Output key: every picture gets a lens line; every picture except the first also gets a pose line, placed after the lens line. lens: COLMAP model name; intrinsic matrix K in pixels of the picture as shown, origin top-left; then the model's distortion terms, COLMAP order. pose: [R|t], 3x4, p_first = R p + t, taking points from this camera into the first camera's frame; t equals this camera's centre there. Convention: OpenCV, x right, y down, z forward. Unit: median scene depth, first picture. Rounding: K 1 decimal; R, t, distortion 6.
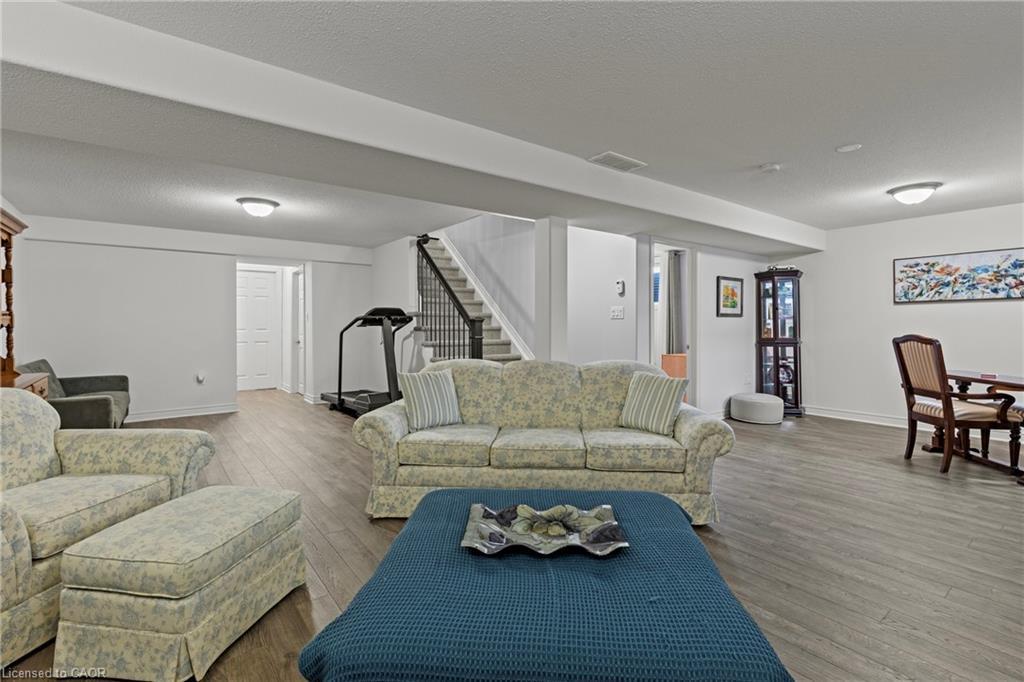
lens RADIAL K [[464.4, 0, 527.2], [0, 464.4, 327.2], [0, 0, 1]] dist [0.009323, -0.002665]
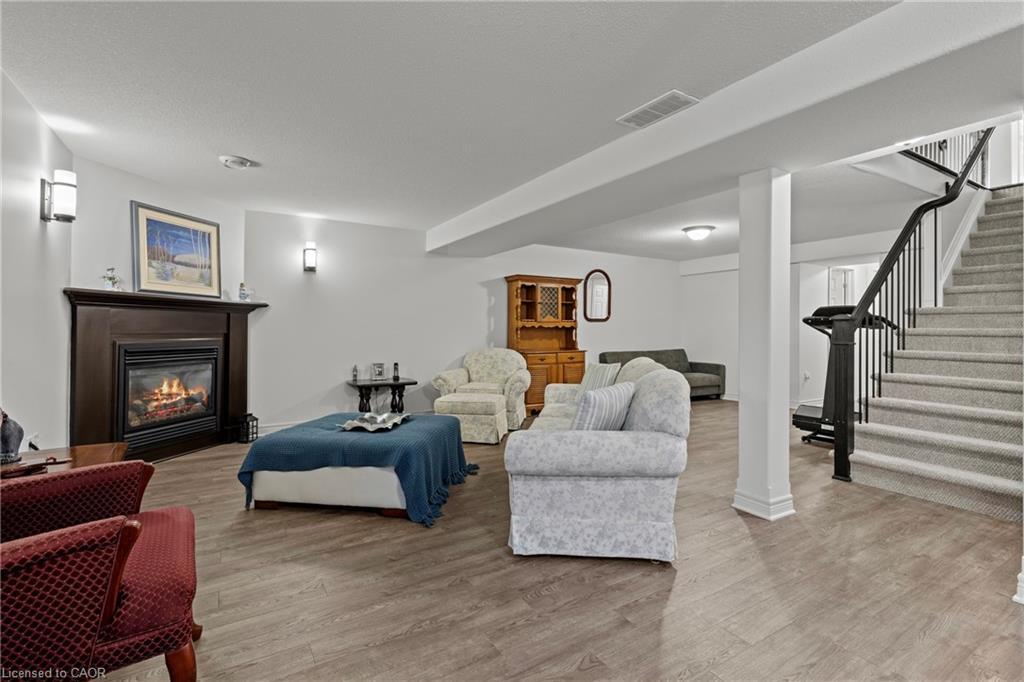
lens RADIAL K [[464.4, 0, 494.2], [0, 464.4, 328.2], [0, 0, 1]] dist [0.009323, -0.002665]
pose [[-0.120701, -0.000133, -0.992689, 0.694528], [-0.014402, 0.999895, 0.001617, 0.004300], [0.992584, 0.014492, -0.120690, 0.586799]]
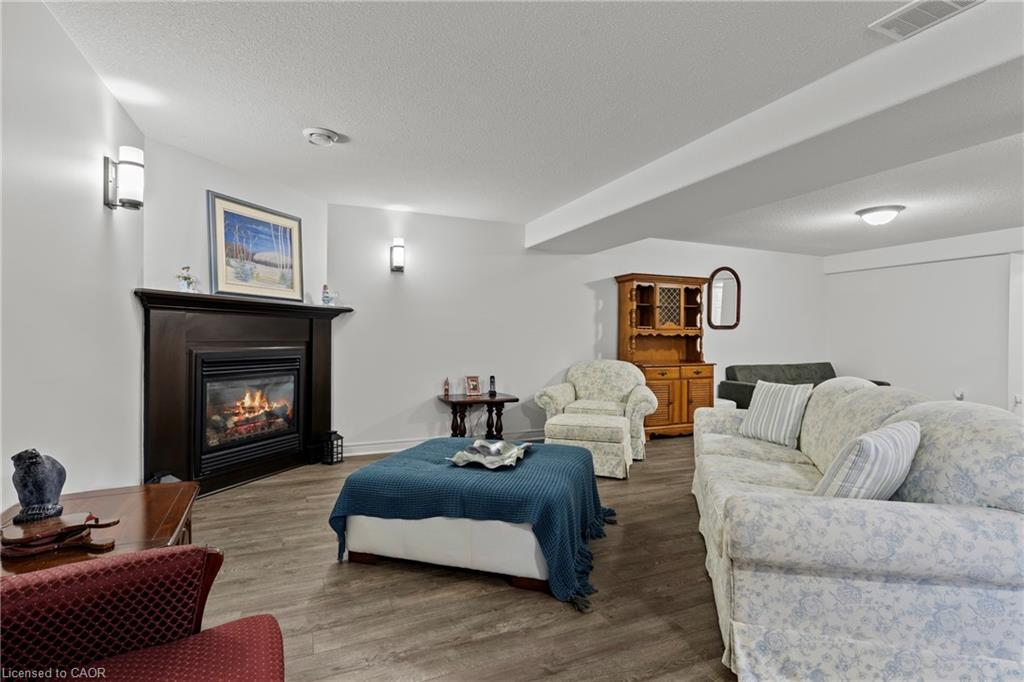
lens RADIAL K [[464.4, 0, 506.3], [0, 464.4, 344.4], [0, 0, 1]] dist [0.009323, -0.002665]
pose [[-0.226491, 0.016737, -0.973869, 0.561122], [-0.017801, 0.999614, 0.021320, 0.005589], [0.973851, 0.022164, -0.226105, 0.471578]]
